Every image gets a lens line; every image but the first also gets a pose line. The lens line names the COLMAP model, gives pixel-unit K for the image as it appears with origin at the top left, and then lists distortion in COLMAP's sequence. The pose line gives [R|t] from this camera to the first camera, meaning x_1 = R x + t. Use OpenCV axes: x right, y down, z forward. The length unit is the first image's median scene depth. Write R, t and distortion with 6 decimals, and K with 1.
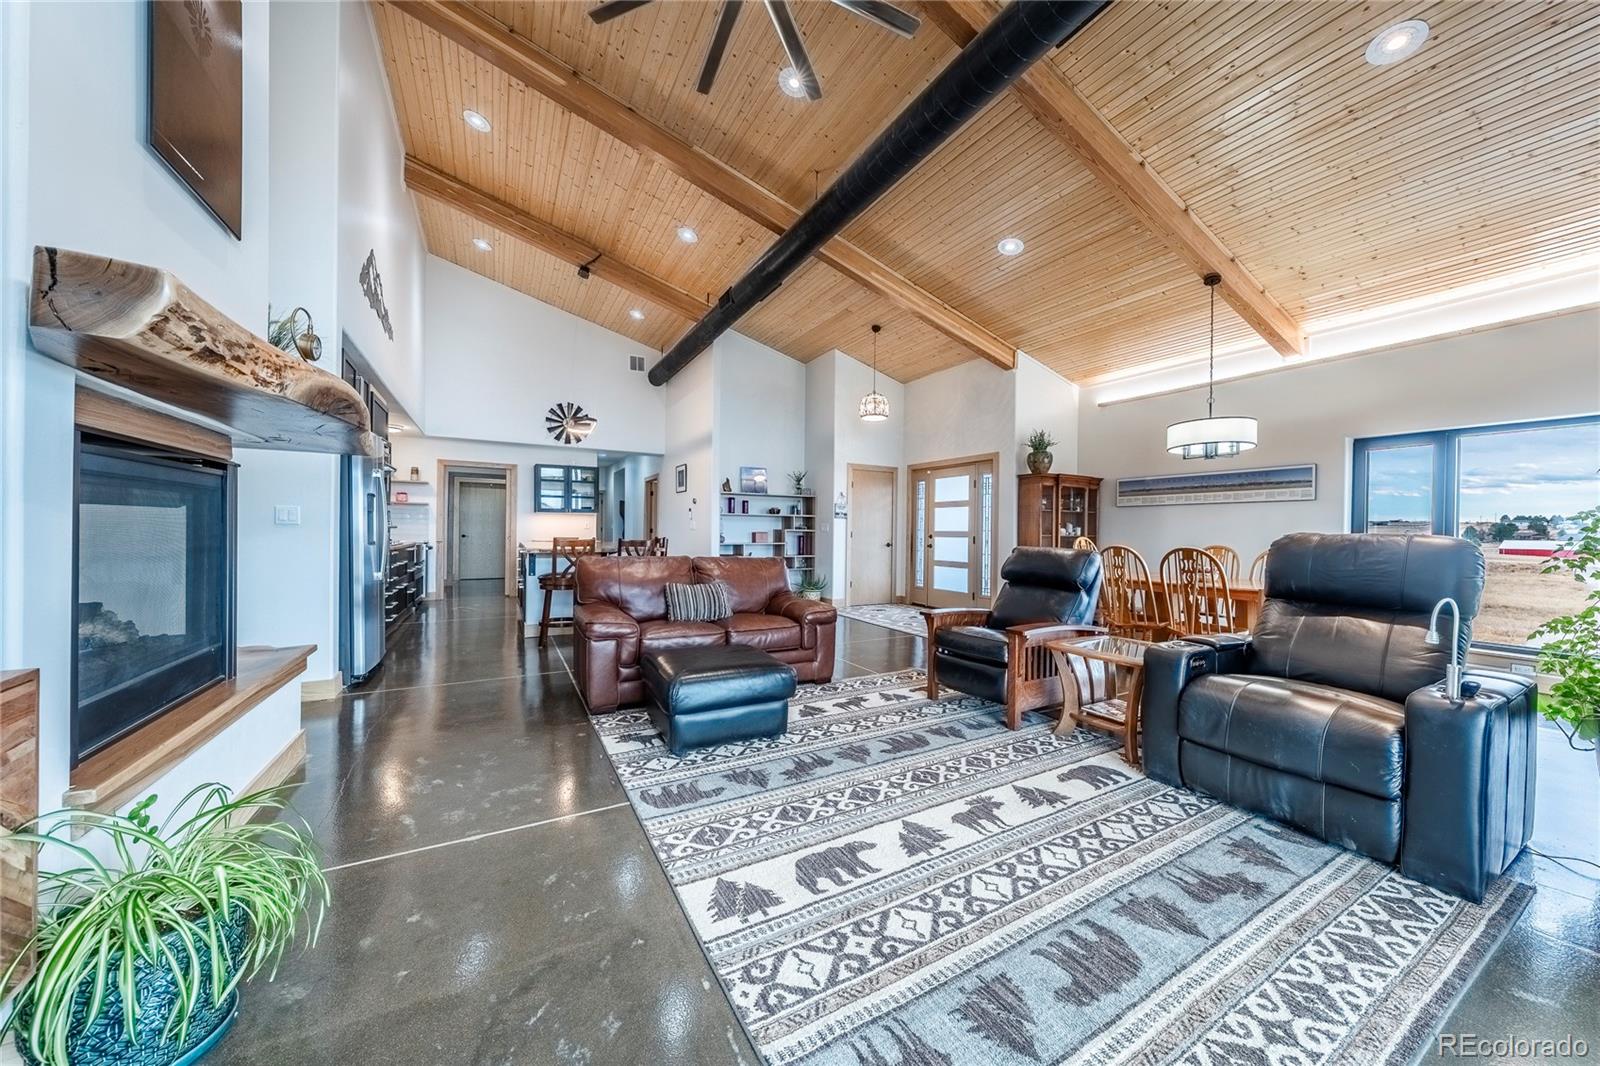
lens RADIAL K [[545.0, 0, 806.6], [0, 545.0, 533.9], [0, 0, 1]] dist [0.003076, -0.000037]
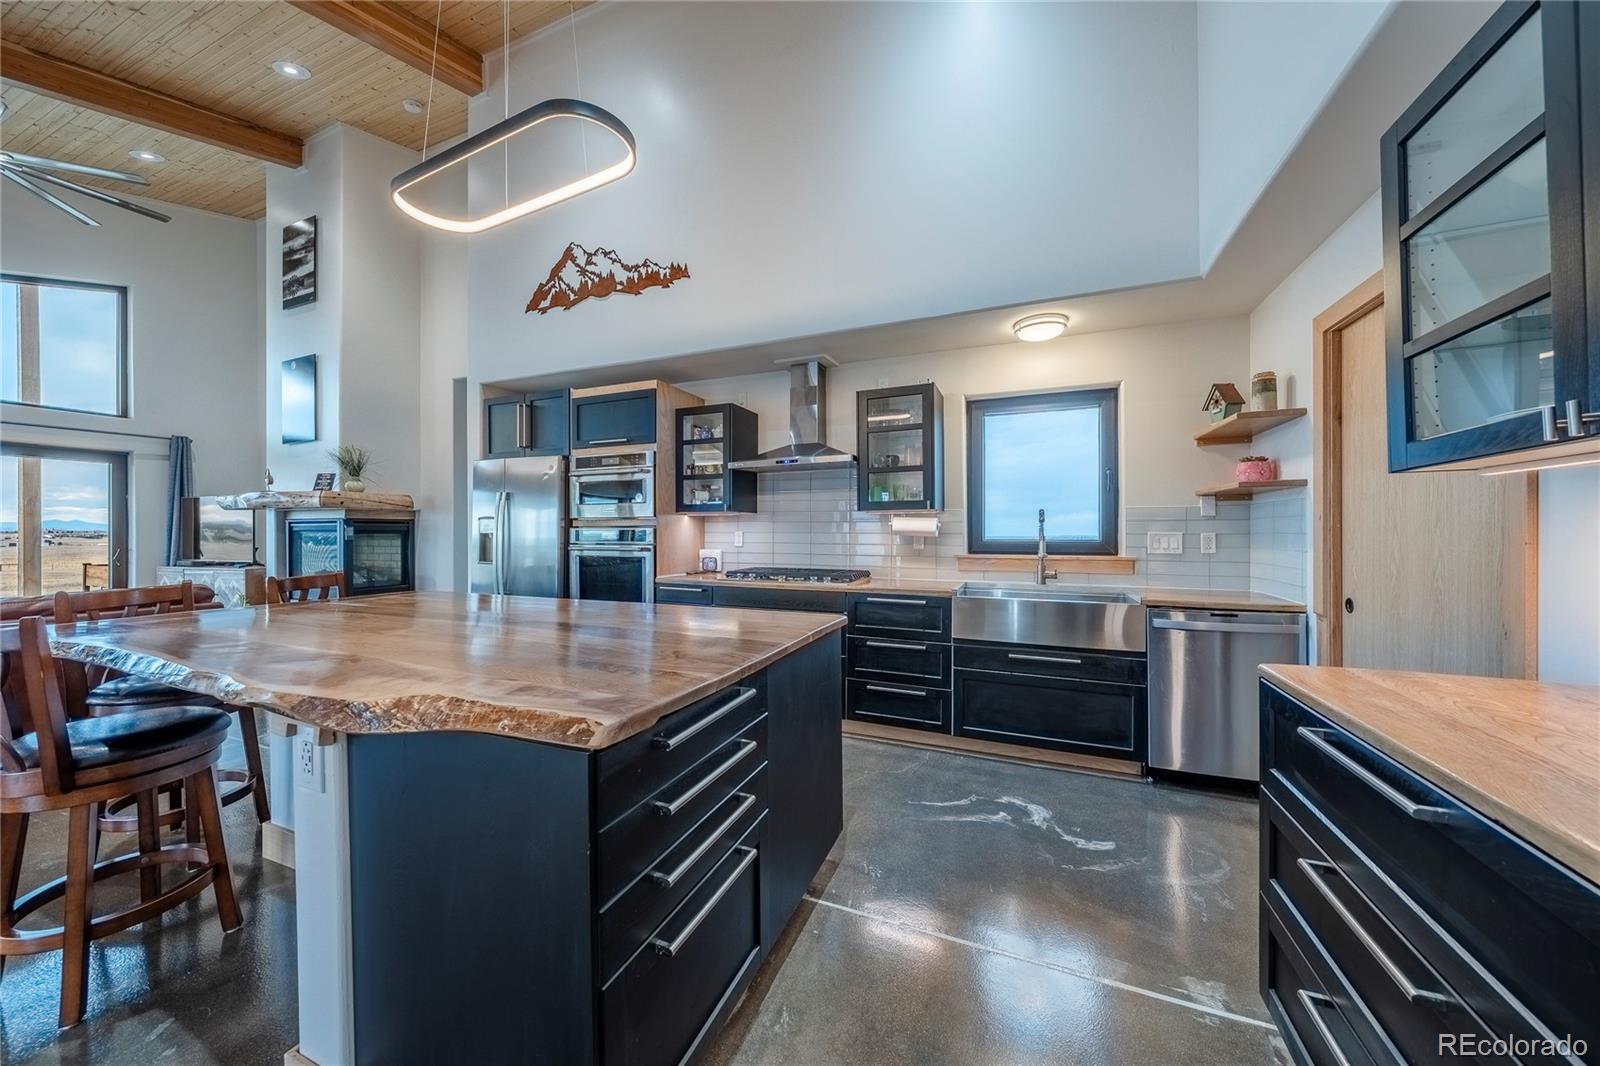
lens RADIAL K [[545.0, 0, 798.5], [0, 545.0, 526.6], [0, 0, 1]] dist [0.003076, -0.000037]
pose [[-0.783500, -0.016960, -0.621161, -0.292383], [-0.012372, 0.999855, -0.011693, -0.023690], [0.621269, -0.001477, -0.783596, 1.035273]]
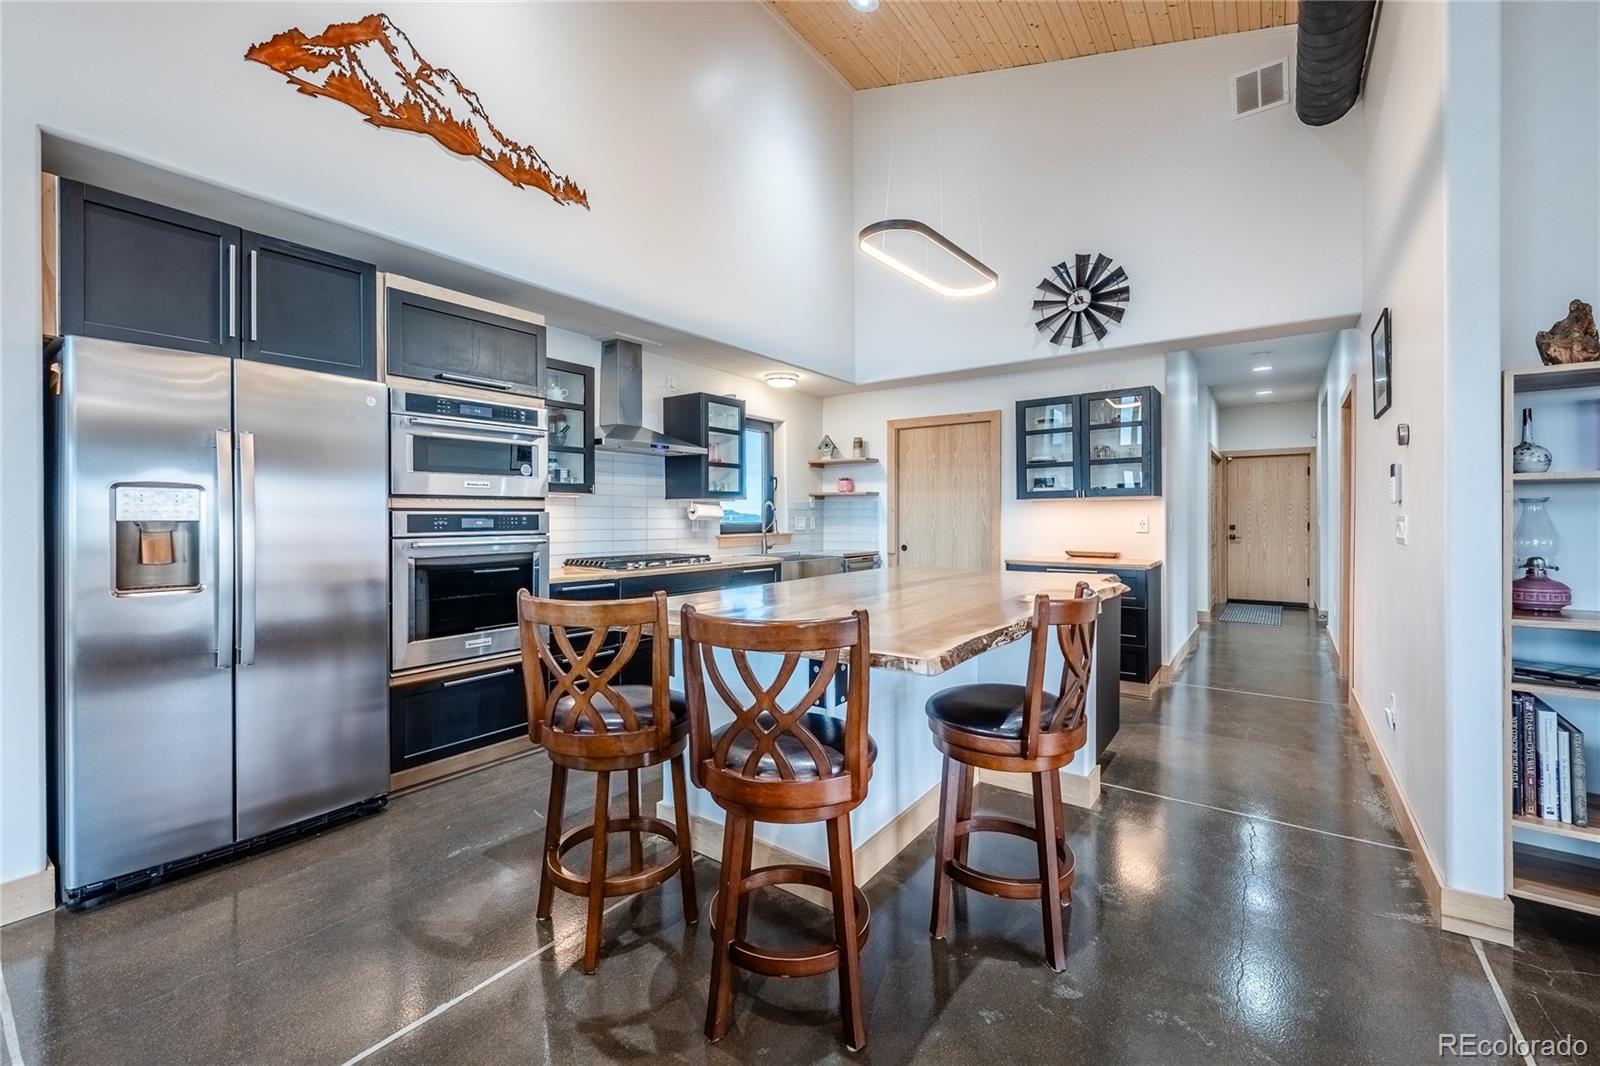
lens RADIAL K [[656.8, 0, 793.0], [0, 656.8, 521.4], [0, 0, 1]] dist [-0.000912, -0.000349]
pose [[0.414418, -0.007830, -0.910053, -0.042234], [0.002336, 0.999969, -0.007540, -0.016990], [0.910084, 0.000999, 0.414424, 0.583228]]
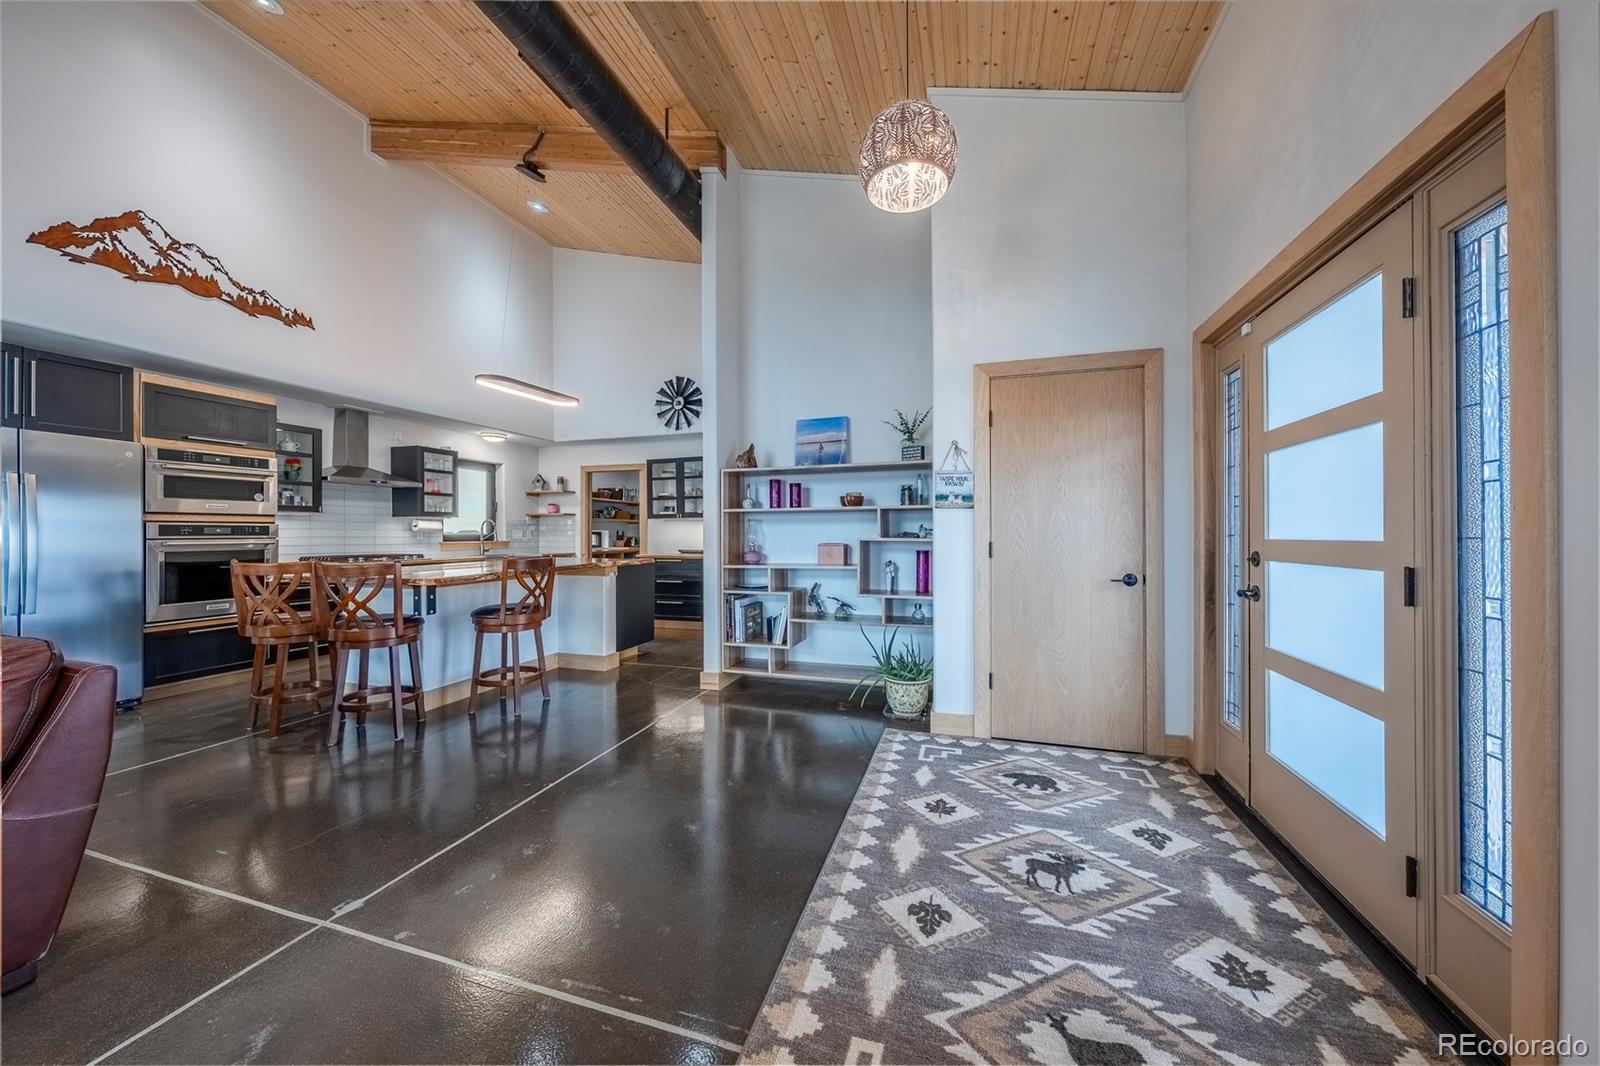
lens RADIAL K [[550.8, 0, 801.0], [0, 550.8, 532.8], [0, 0, 1]] dist [-0.000271, 0.000391]
pose [[0.690379, -0.016236, -0.723266, 0.258958], [0.008107, 0.999859, -0.014707, -0.006067], [0.723403, 0.004289, 0.690413, 0.611889]]
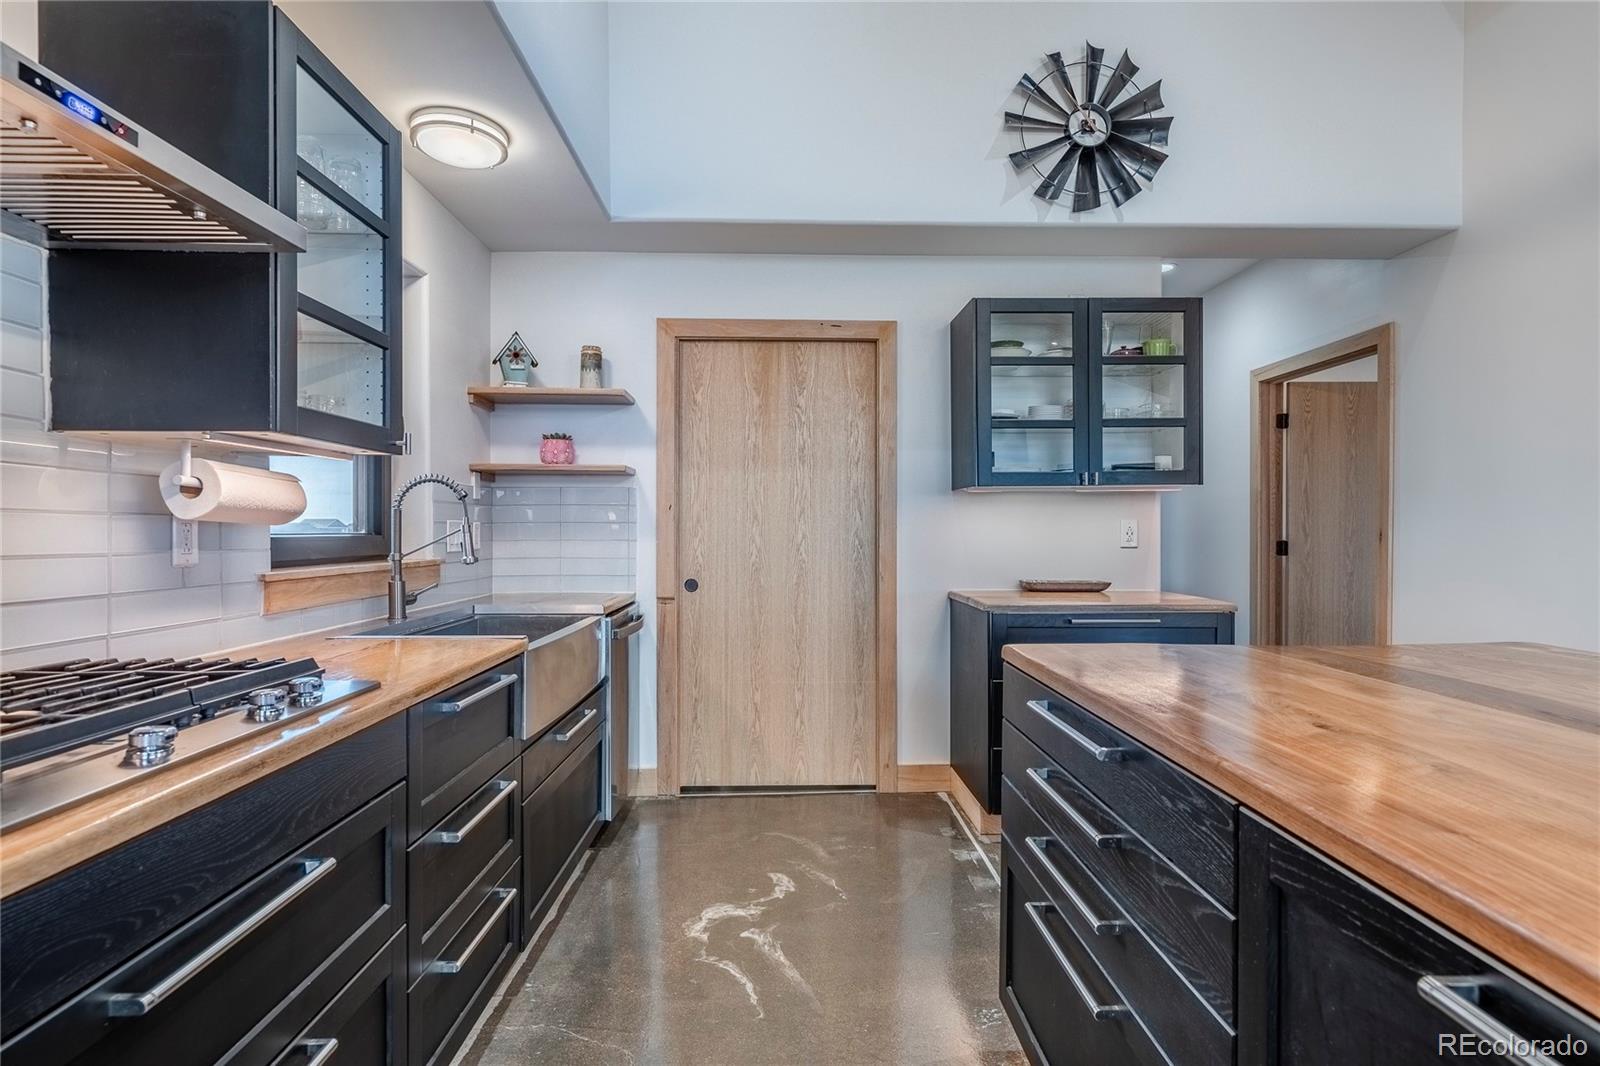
lens RADIAL K [[782.0, 0, 800.0], [0, 782.0, 531.9], [0, 0, 1]] dist [-0.003850, -0.000396]
pose [[0.885847, -0.011335, -0.463840, -0.407077], [0.008405, 0.999930, -0.008384, -0.017476], [0.463902, 0.003528, 0.885880, 0.651954]]
